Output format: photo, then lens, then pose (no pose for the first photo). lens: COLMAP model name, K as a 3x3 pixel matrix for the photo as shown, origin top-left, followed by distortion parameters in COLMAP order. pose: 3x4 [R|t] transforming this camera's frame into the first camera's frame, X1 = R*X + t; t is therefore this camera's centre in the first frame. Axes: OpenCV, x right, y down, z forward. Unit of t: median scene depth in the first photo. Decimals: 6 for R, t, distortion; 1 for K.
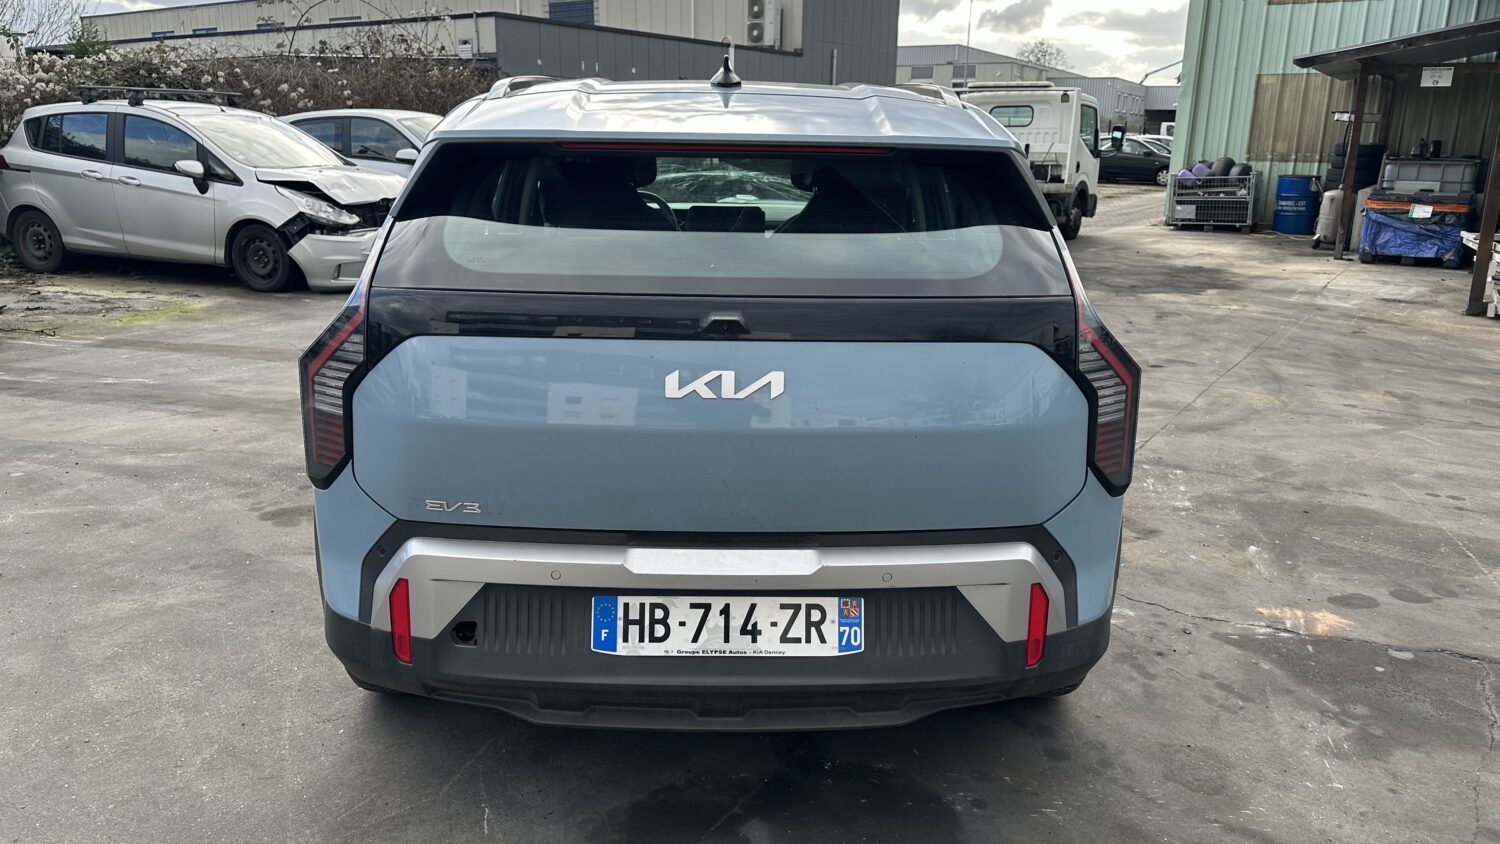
lens RADIAL K [[1056.4, 0, 747.5], [0, 1056.4, 424.6], [0, 0, 1]] dist [0.046884, -0.072730]
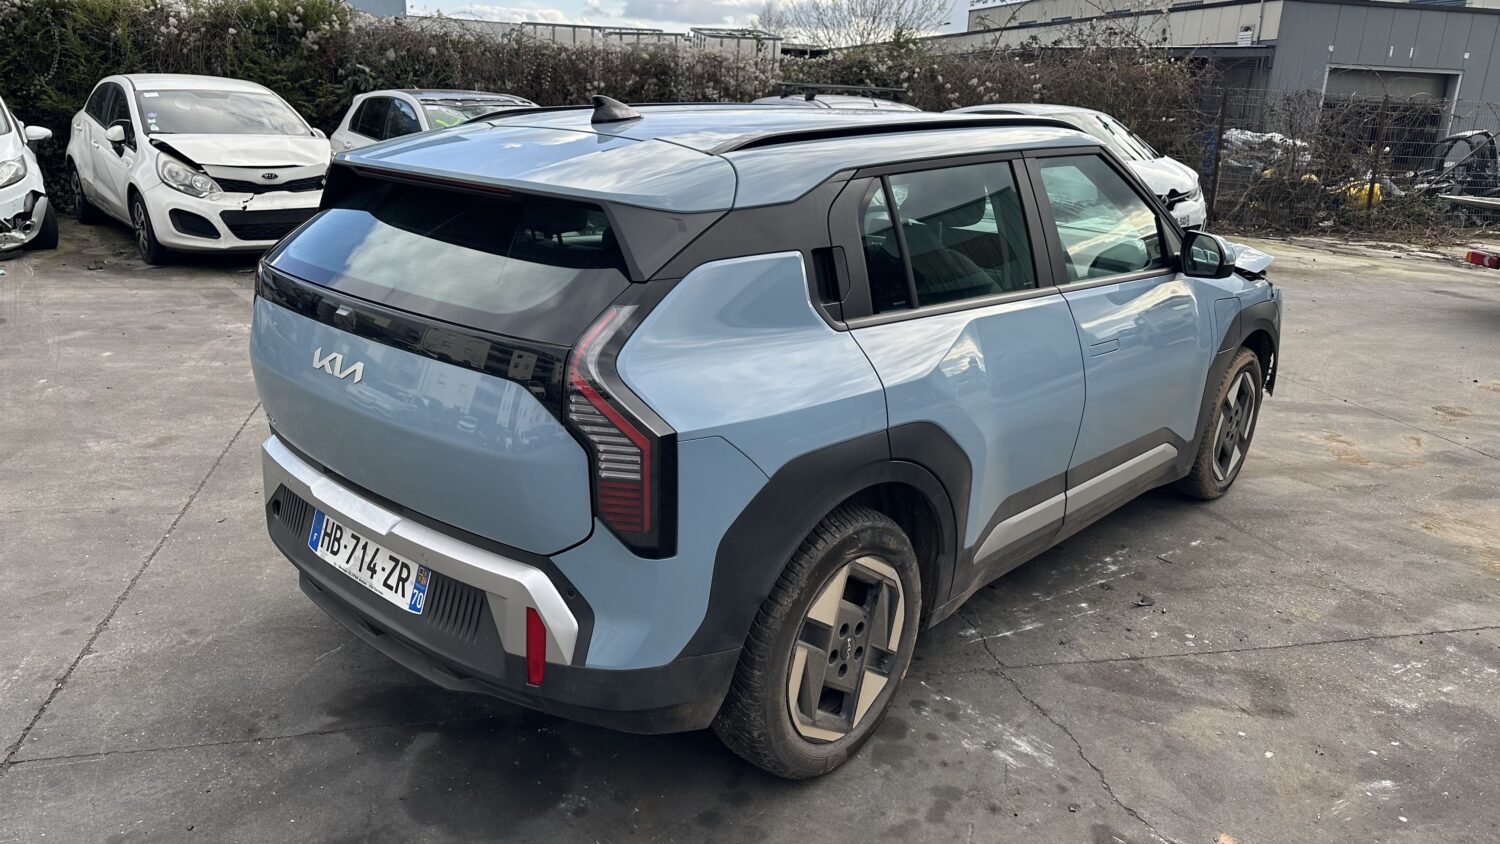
lens RADIAL K [[1056.4, 0, 745.5], [0, 1056.4, 429.8], [0, 0, 1]] dist [0.046884, -0.072730]
pose [[0.729027, 0.218504, -0.648672, 0.544666], [-0.206713, 0.973713, 0.095674, -0.085778], [0.652525, 0.064340, 0.755031, 0.168396]]
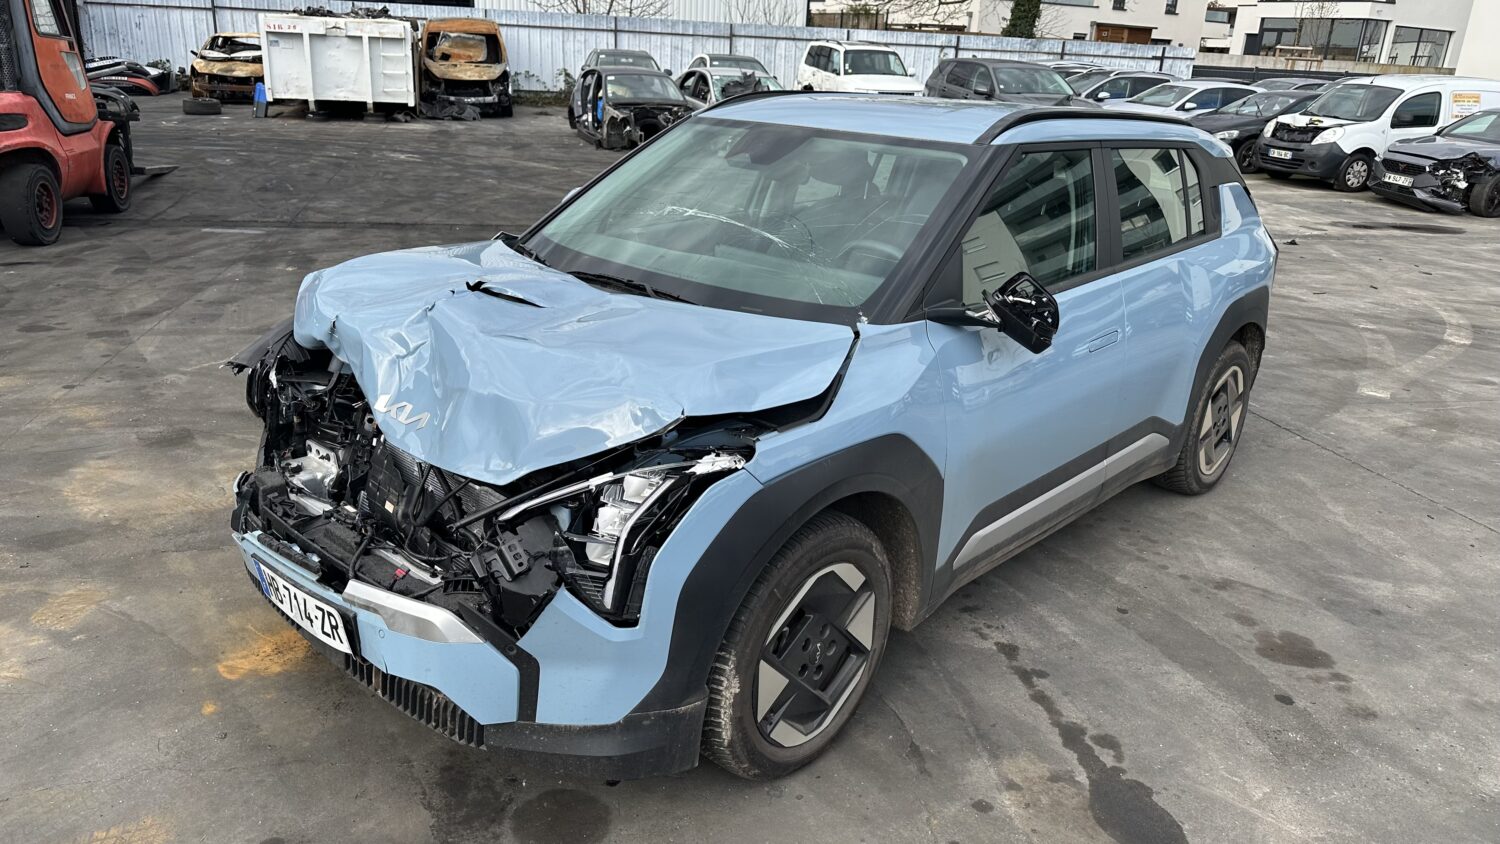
lens RADIAL K [[1056.4, 0, 765.7], [0, 1056.4, 422.0], [0, 0, 1]] dist [0.046884, -0.072730]
pose [[-0.729061, -0.268638, 0.629527, -0.586472], [0.122323, 0.853810, 0.506009, -0.522990], [-0.673429, 0.445917, -0.589619, 1.638428]]
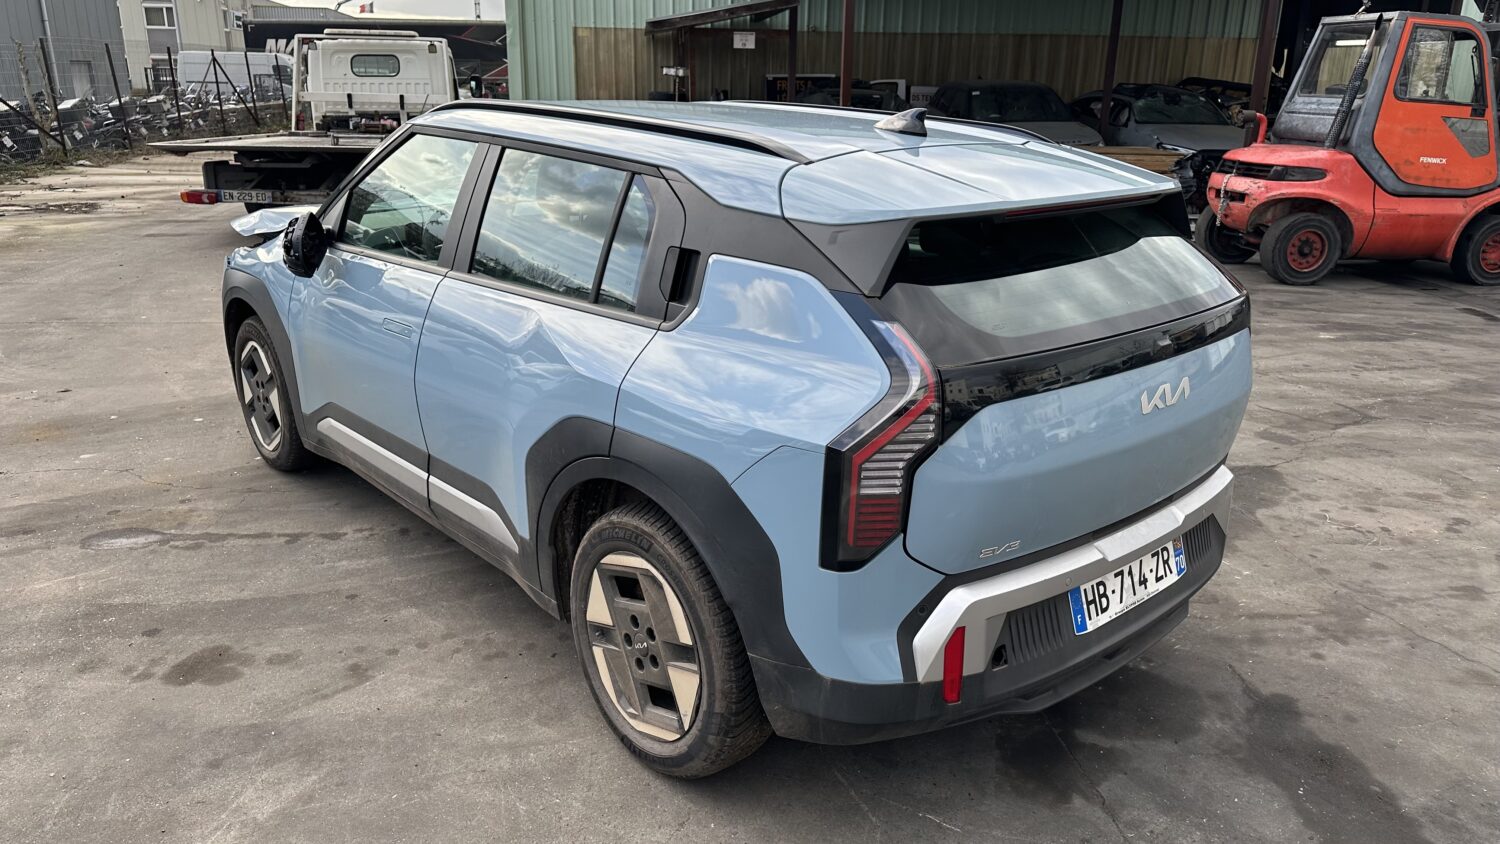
lens RADIAL K [[1056.4, 0, 749.8], [0, 1056.4, 415.8], [0, 0, 1]] dist [0.046884, -0.072730]
pose [[0.758493, -0.198275, 0.620787, -0.556191], [0.164270, 0.980003, 0.112297, -0.111061], [-0.630638, 0.016800, 0.775895, 0.150069]]
